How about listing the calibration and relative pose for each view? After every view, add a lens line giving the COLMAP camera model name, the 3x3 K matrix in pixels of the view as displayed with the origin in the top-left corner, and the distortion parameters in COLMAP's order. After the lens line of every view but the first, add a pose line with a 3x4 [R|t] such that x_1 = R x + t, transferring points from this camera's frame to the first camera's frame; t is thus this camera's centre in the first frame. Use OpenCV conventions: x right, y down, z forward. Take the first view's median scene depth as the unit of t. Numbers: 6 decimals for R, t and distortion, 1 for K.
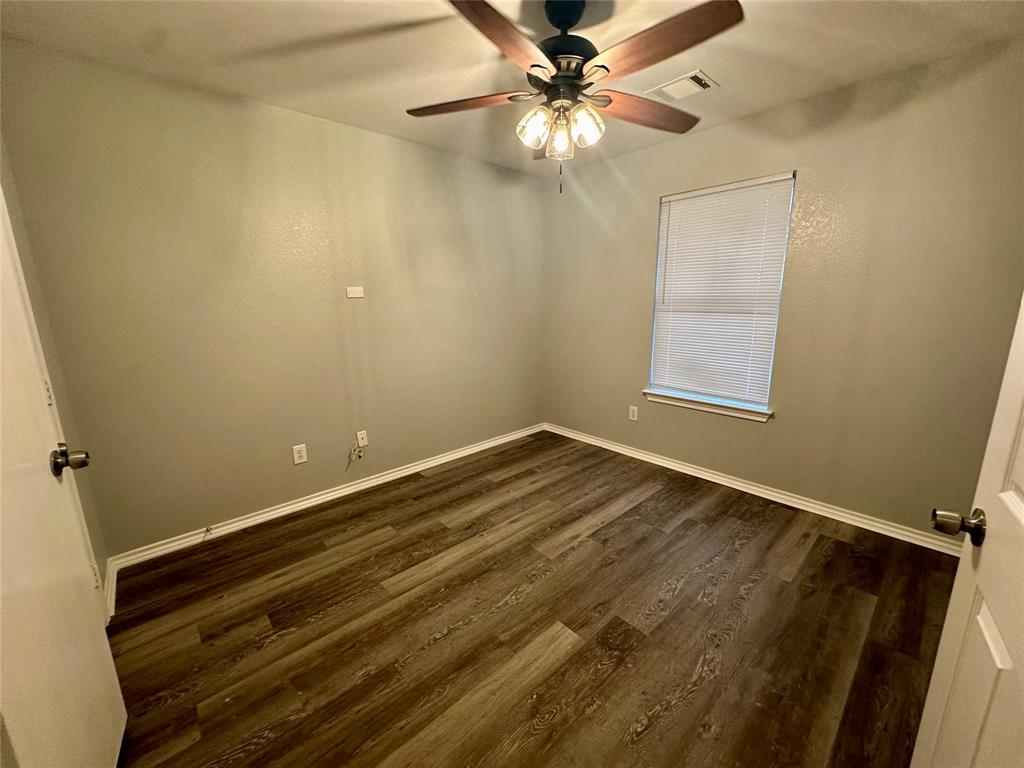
lens RADIAL K [[408.4, 0, 511.1], [0, 408.4, 382.8], [0, 0, 1]] dist [-0.000354, 0.000271]
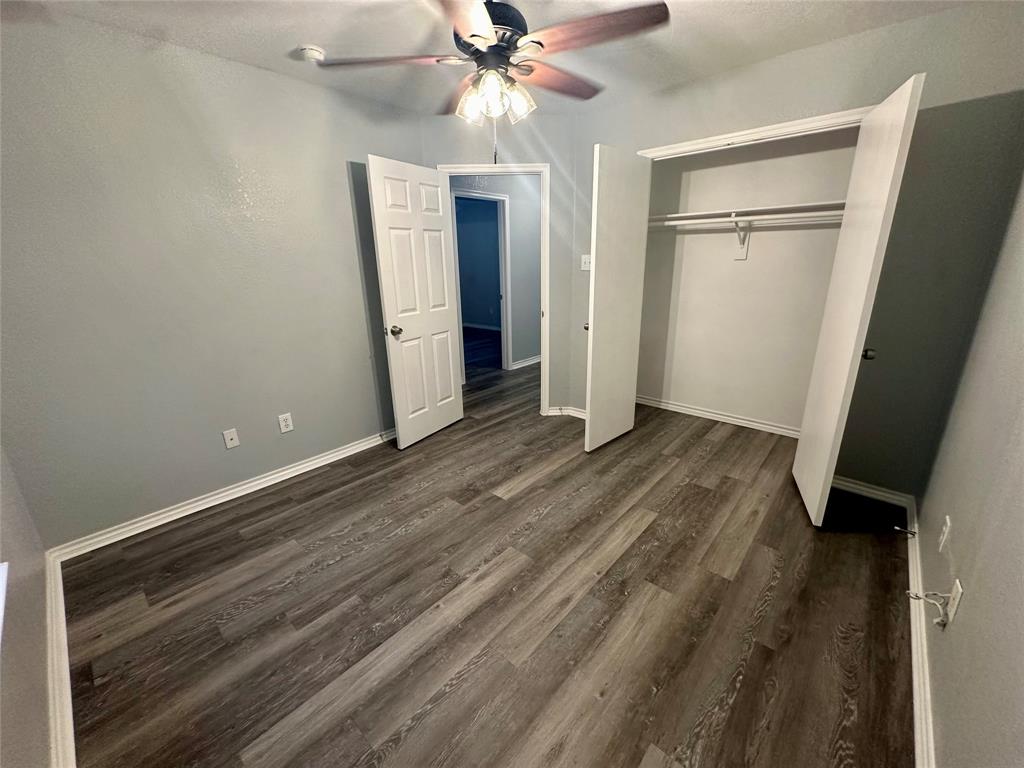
lens RADIAL K [[408.4, 0, 511.7], [0, 408.4, 383.5], [0, 0, 1]] dist [-0.000354, 0.000271]
pose [[-0.994461, 0.059039, -0.086957, 0.160030], [0.009293, 0.873480, 0.486772, -0.372841], [0.104694, 0.483268, -0.869190, 1.674772]]
